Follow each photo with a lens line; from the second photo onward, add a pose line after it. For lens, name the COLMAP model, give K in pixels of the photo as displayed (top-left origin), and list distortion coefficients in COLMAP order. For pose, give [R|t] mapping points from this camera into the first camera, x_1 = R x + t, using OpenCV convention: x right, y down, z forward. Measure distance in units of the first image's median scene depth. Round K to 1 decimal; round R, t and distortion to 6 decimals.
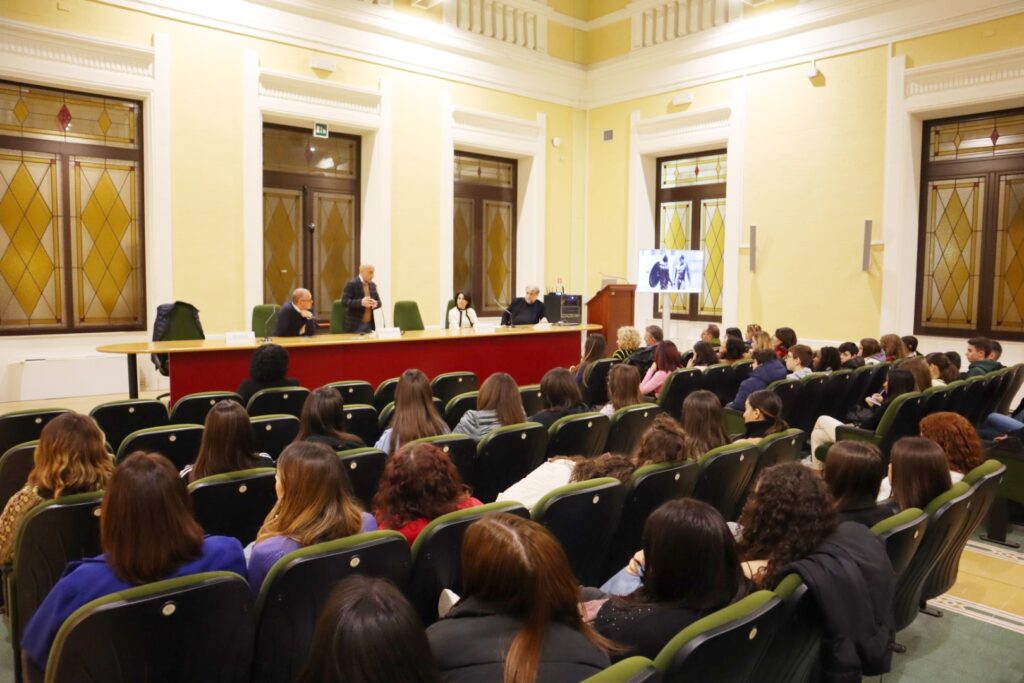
lens RADIAL K [[745.8, 0, 505.0], [0, 745.8, 334.8], [0, 0, 1]] dist [-0.055403, 0.044147]
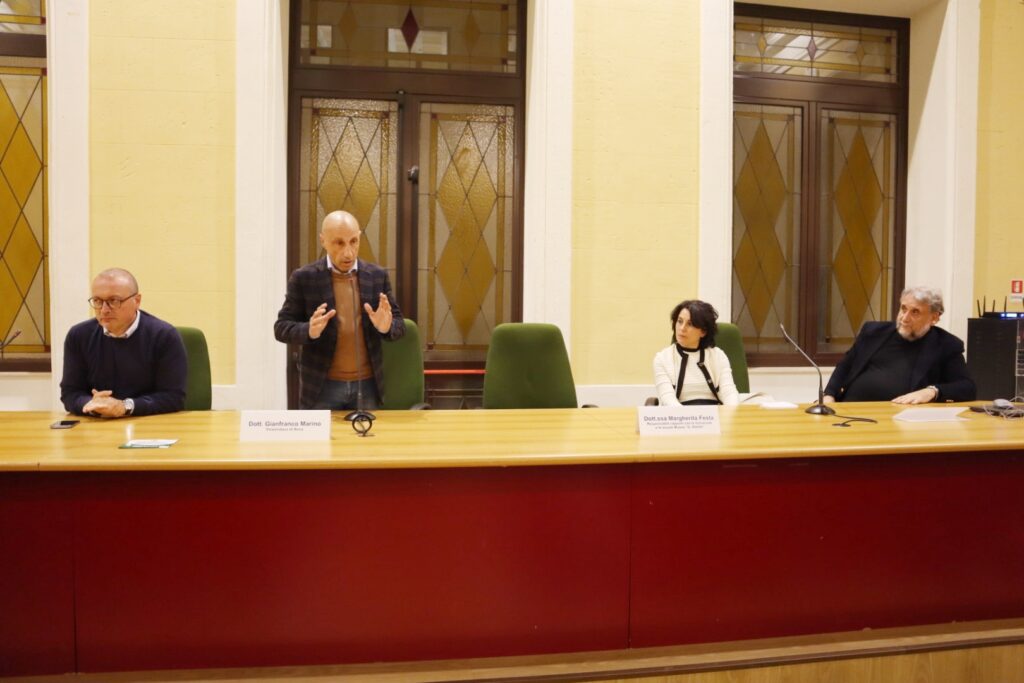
lens RADIAL K [[770.4, 0, 507.9], [0, 770.4, 333.8], [0, 0, 1]] dist [-0.074513, 0.030145]
pose [[0.847270, 0.030728, -0.530274, 0.063939], [-0.042636, 0.999038, -0.010232, -0.030568], [0.529449, 0.031278, 0.847765, 0.540506]]
